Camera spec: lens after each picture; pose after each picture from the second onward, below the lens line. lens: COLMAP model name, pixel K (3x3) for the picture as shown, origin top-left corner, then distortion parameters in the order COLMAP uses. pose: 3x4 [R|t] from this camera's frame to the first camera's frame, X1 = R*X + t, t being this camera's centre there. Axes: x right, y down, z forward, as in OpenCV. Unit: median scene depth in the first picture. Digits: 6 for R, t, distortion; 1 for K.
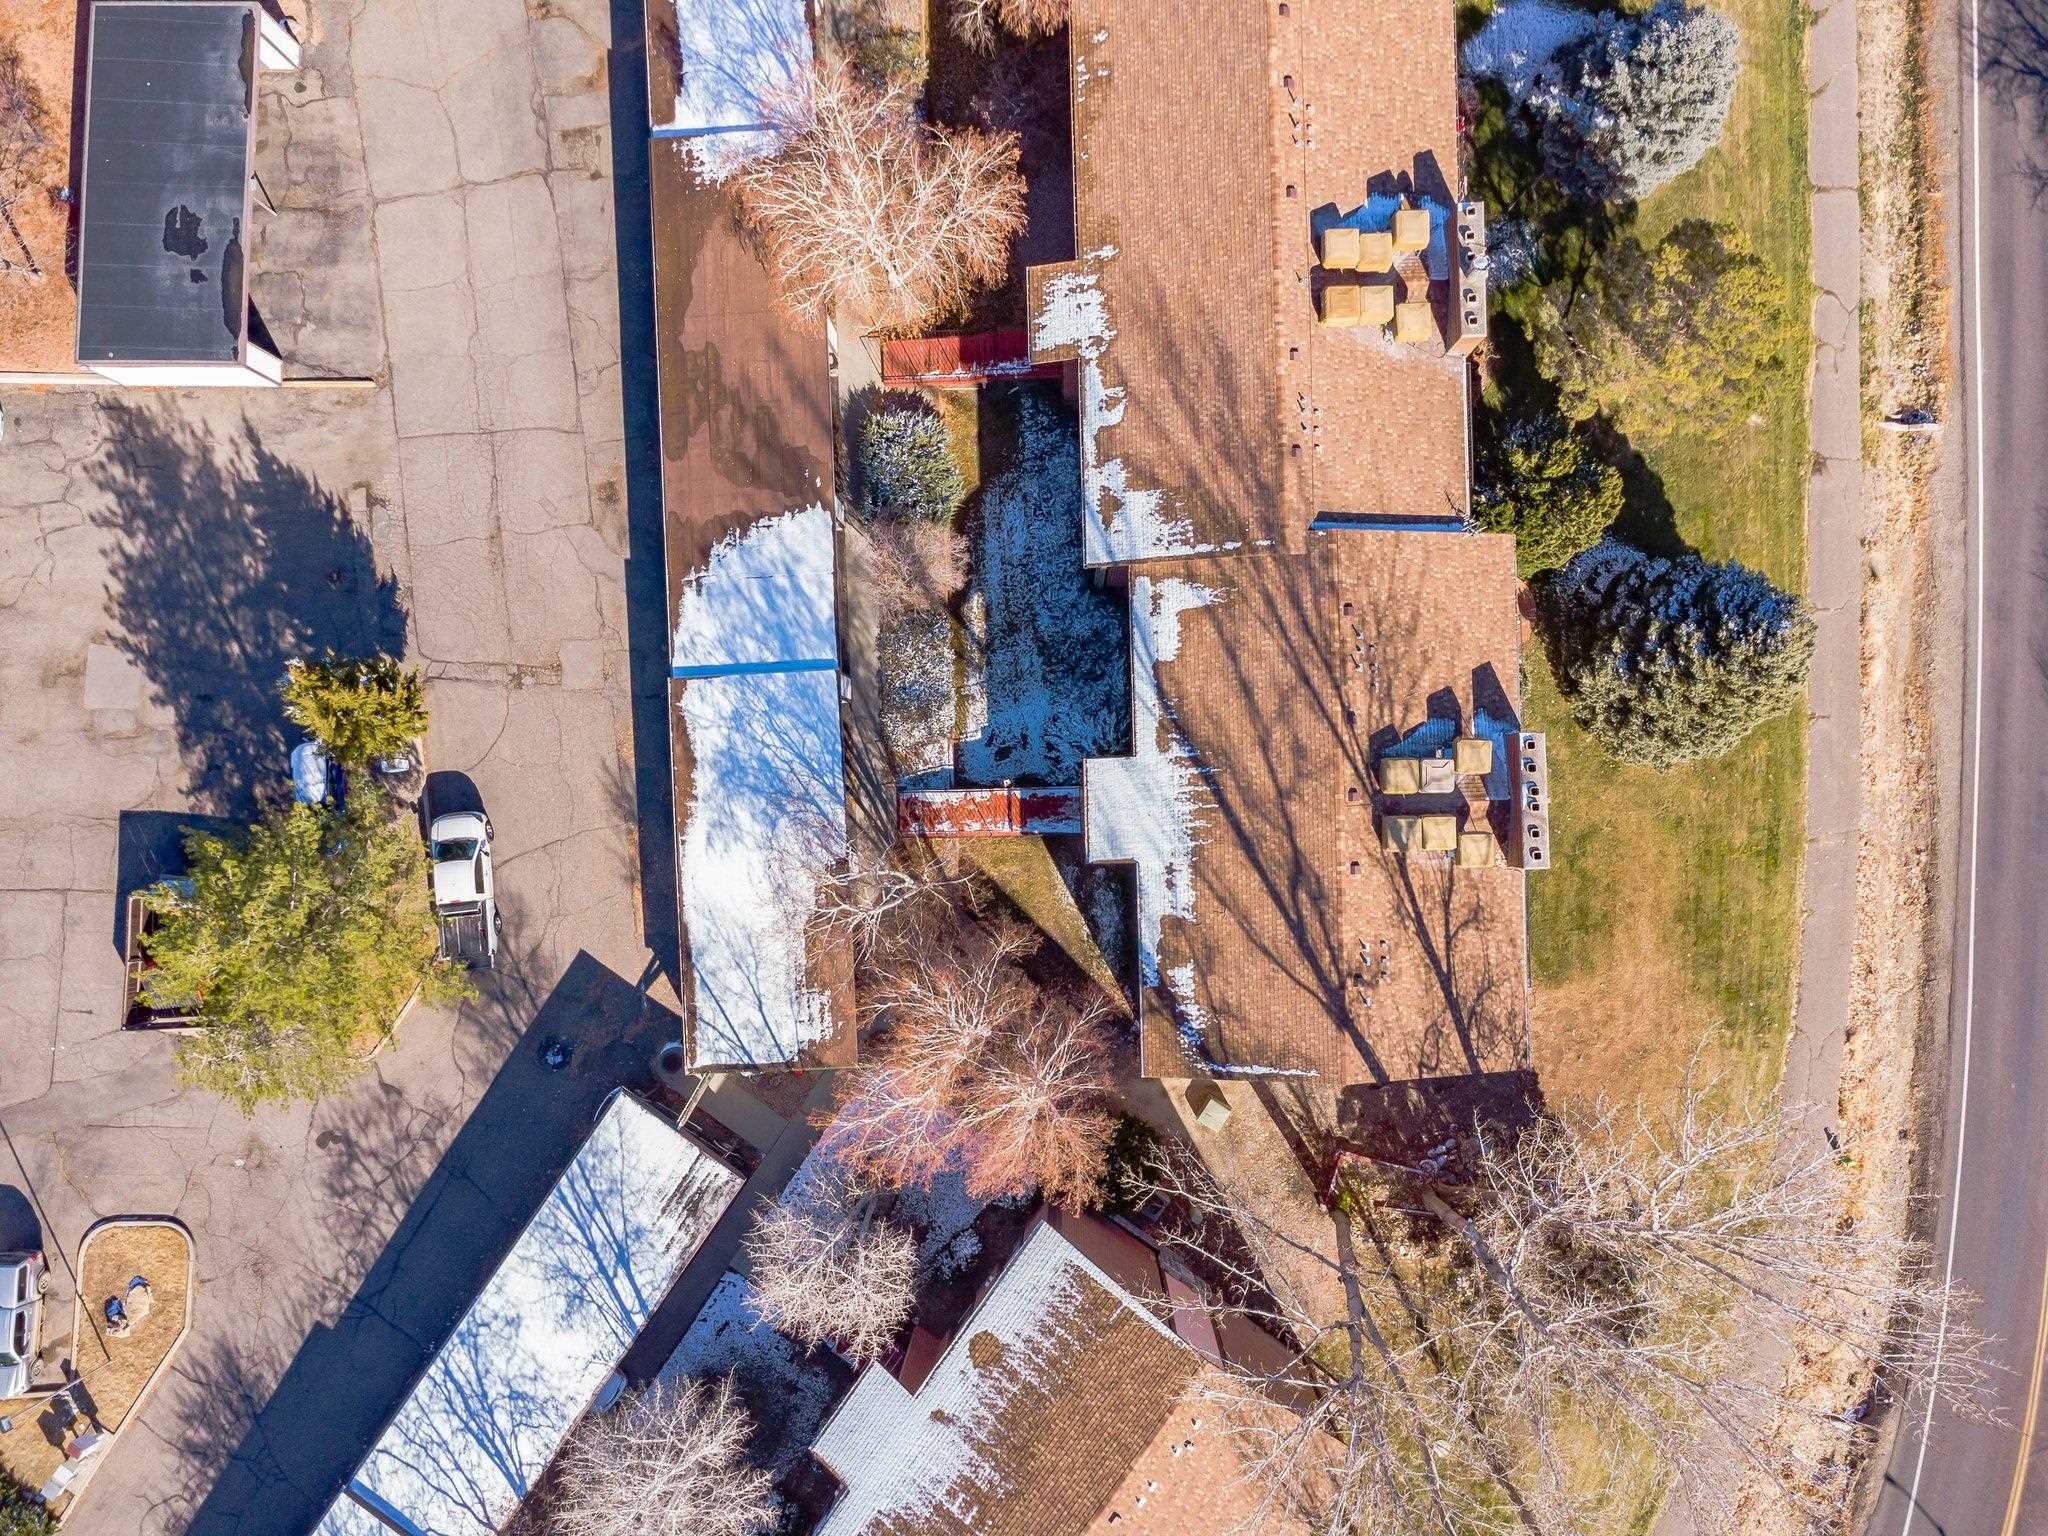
lens RADIAL K [[1537.0, 0, 1024.0], [0, 1537.0, 768.0], [0, 0, 1]] dist [0.032688, -0.006302]
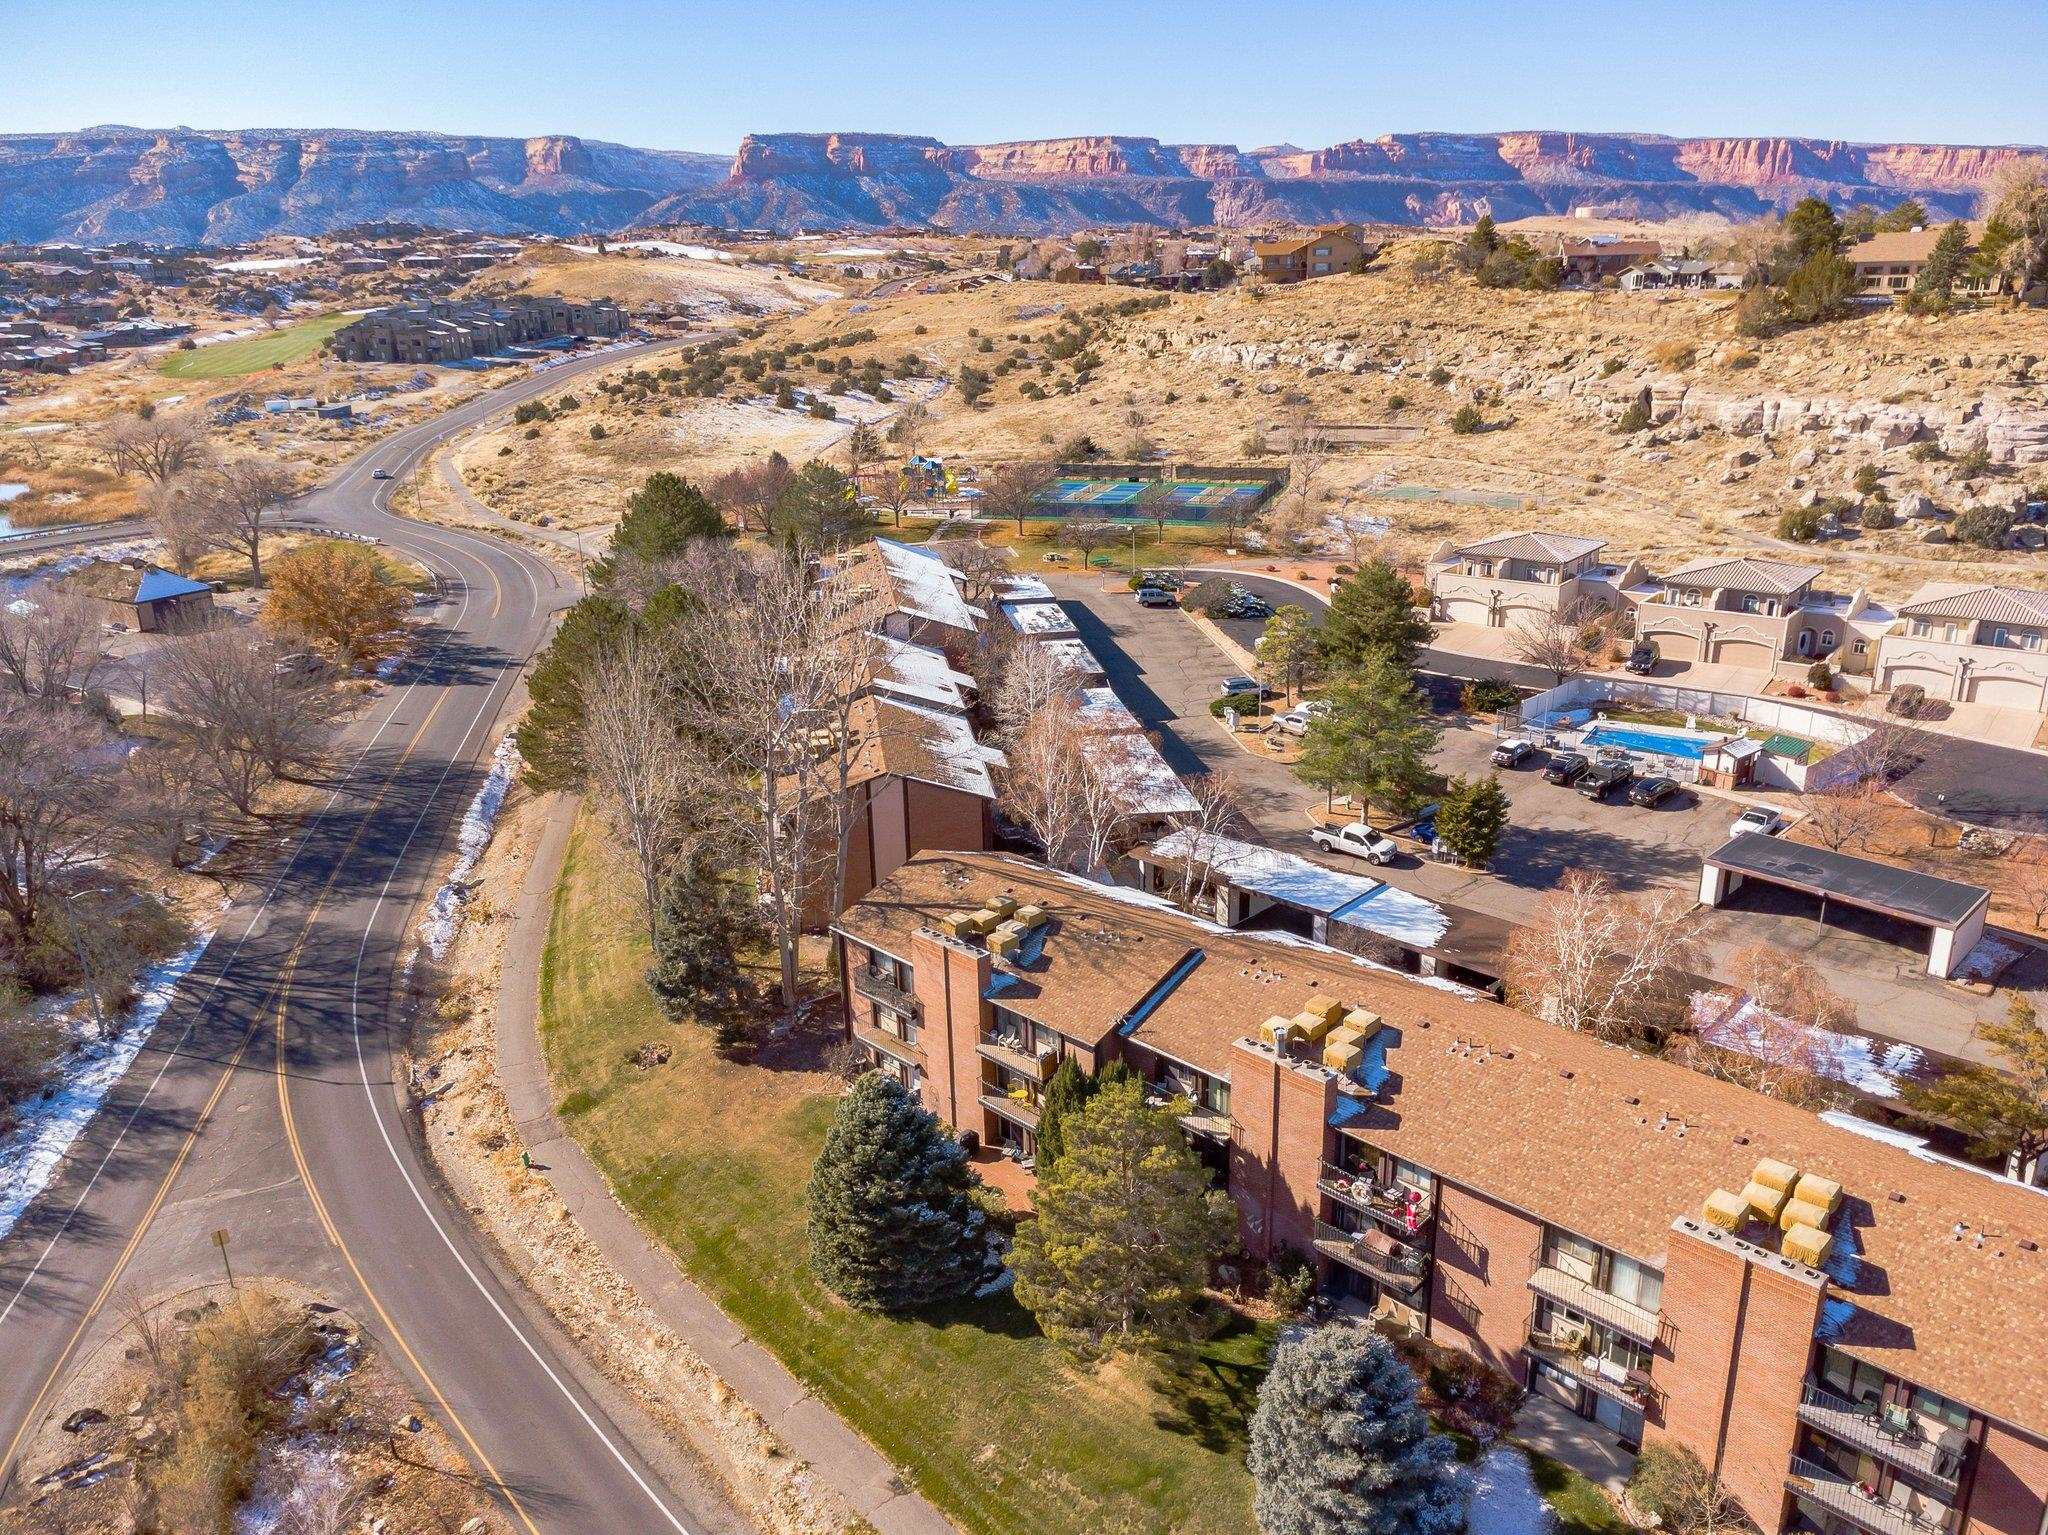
lens RADIAL K [[1537.0, 0, 1024.0], [0, 1537.0, 767.5], [0, 0, 1]] dist [0.032688, -0.006302]
pose [[-0.714745, 0.253701, -0.651747, 1.114419], [-0.697823, -0.196455, 0.688802, -0.926799], [0.046711, 0.947123, 0.317454, 0.389064]]
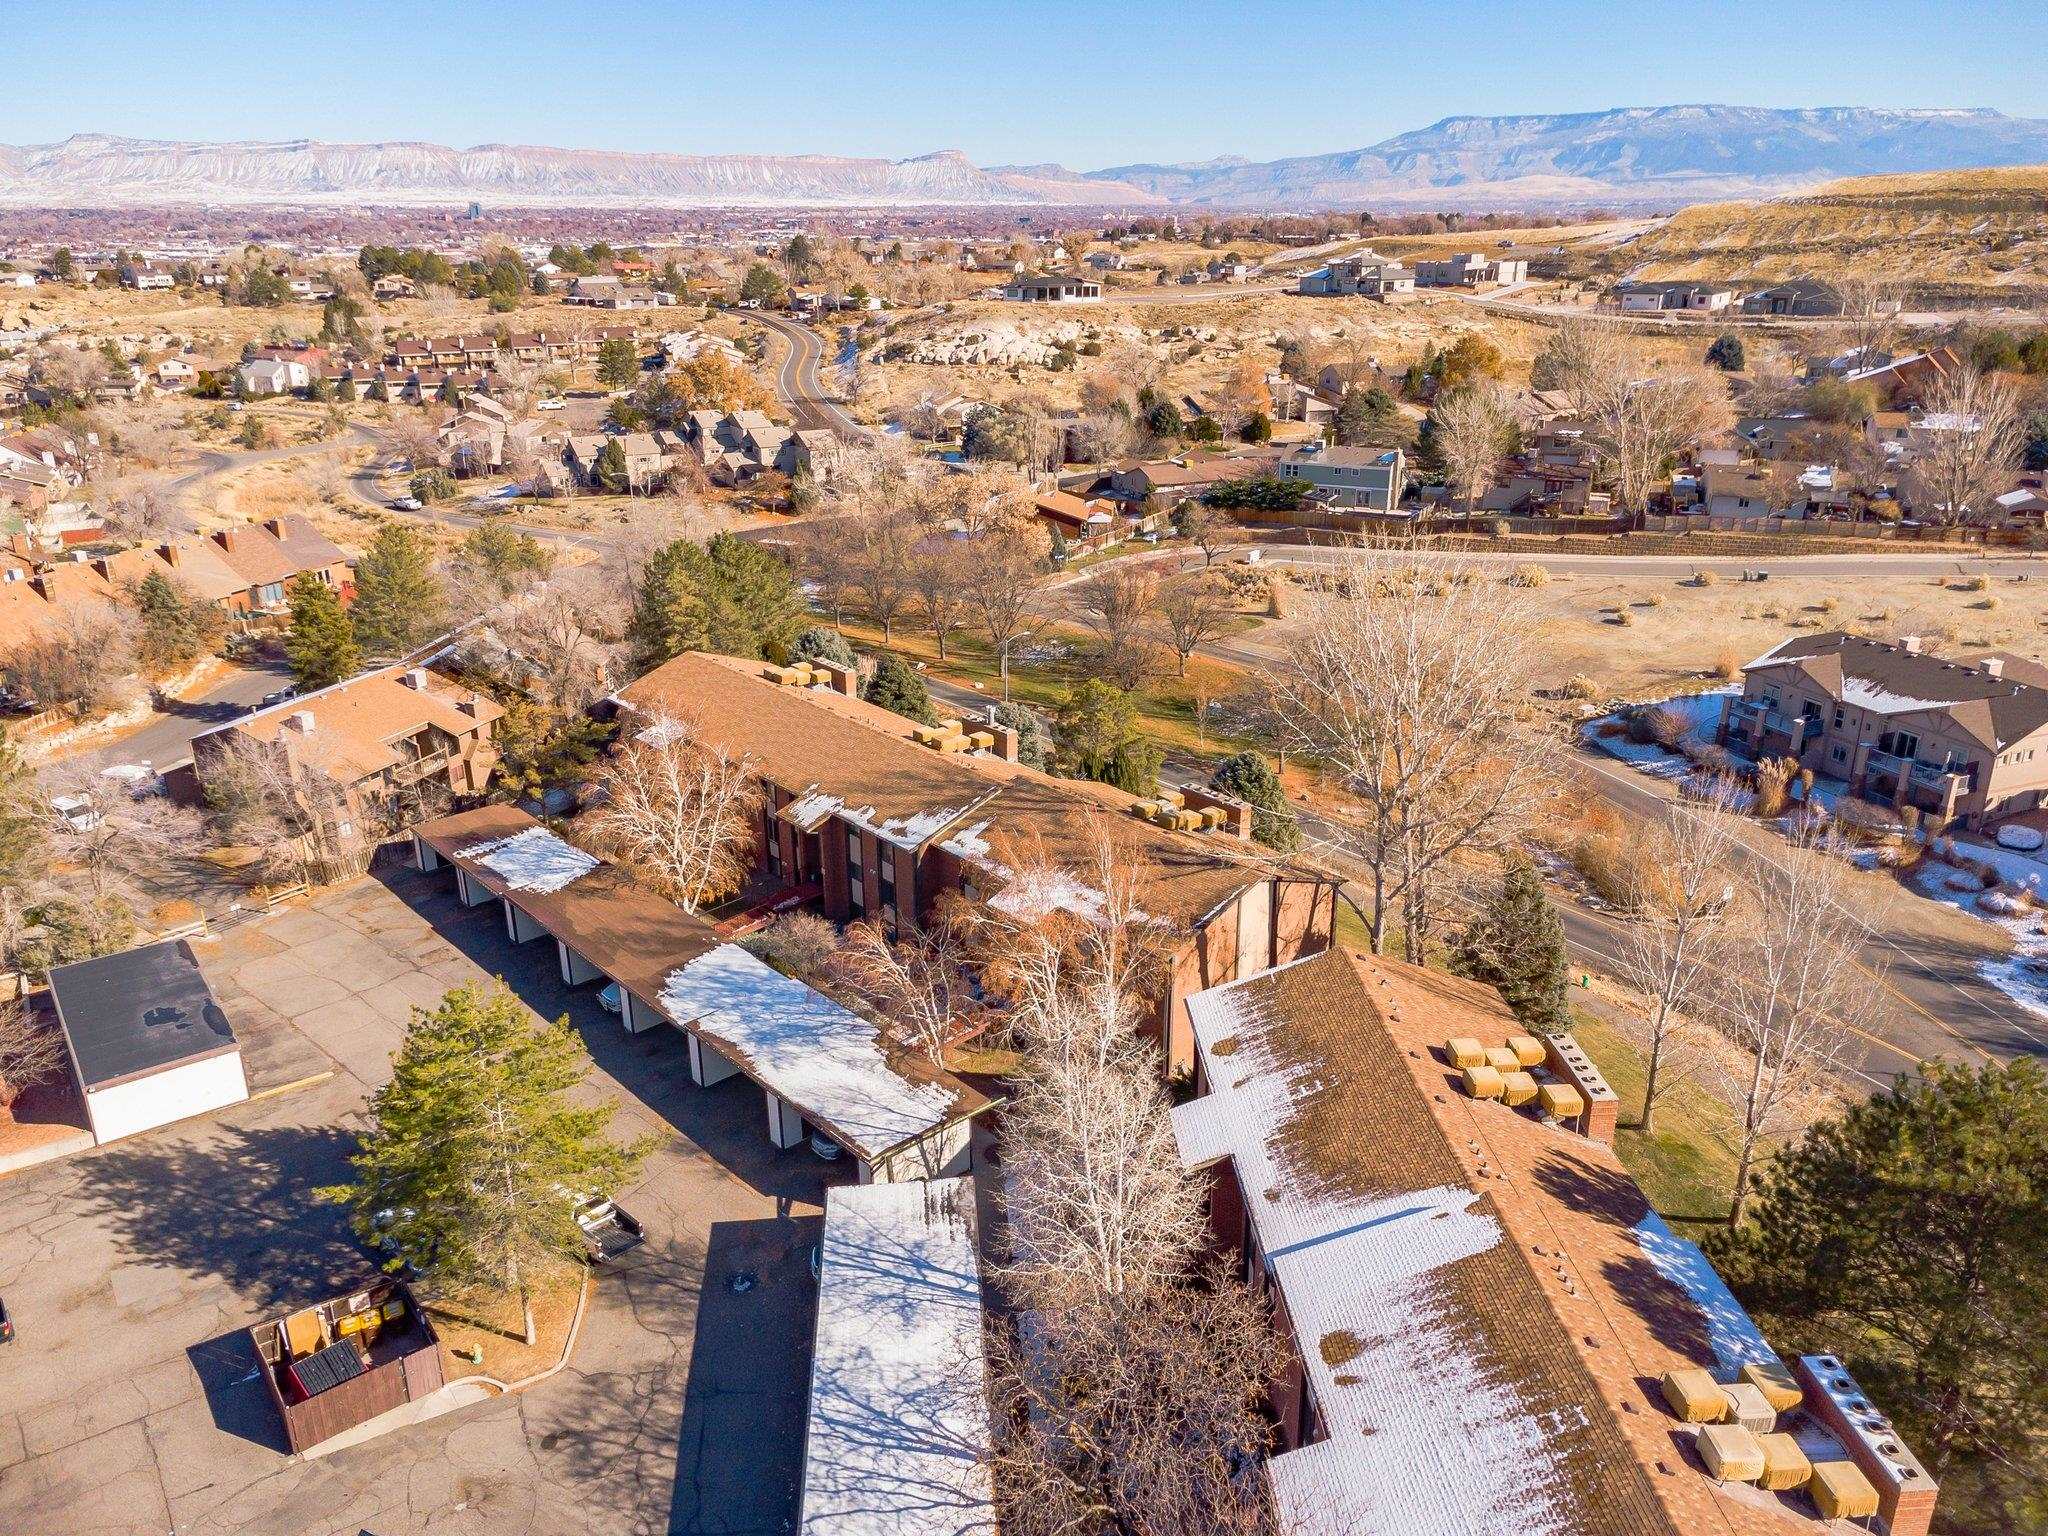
lens RADIAL K [[1537.0, 0, 1024.0], [0, 1537.0, 768.0], [0, 0, 1]] dist [0.032688, -0.006302]
pose [[0.778459, -0.188082, 0.598854, -0.731128], [0.626935, 0.279910, -0.727051, 0.975464], [-0.030881, 0.941422, 0.335814, 0.378559]]
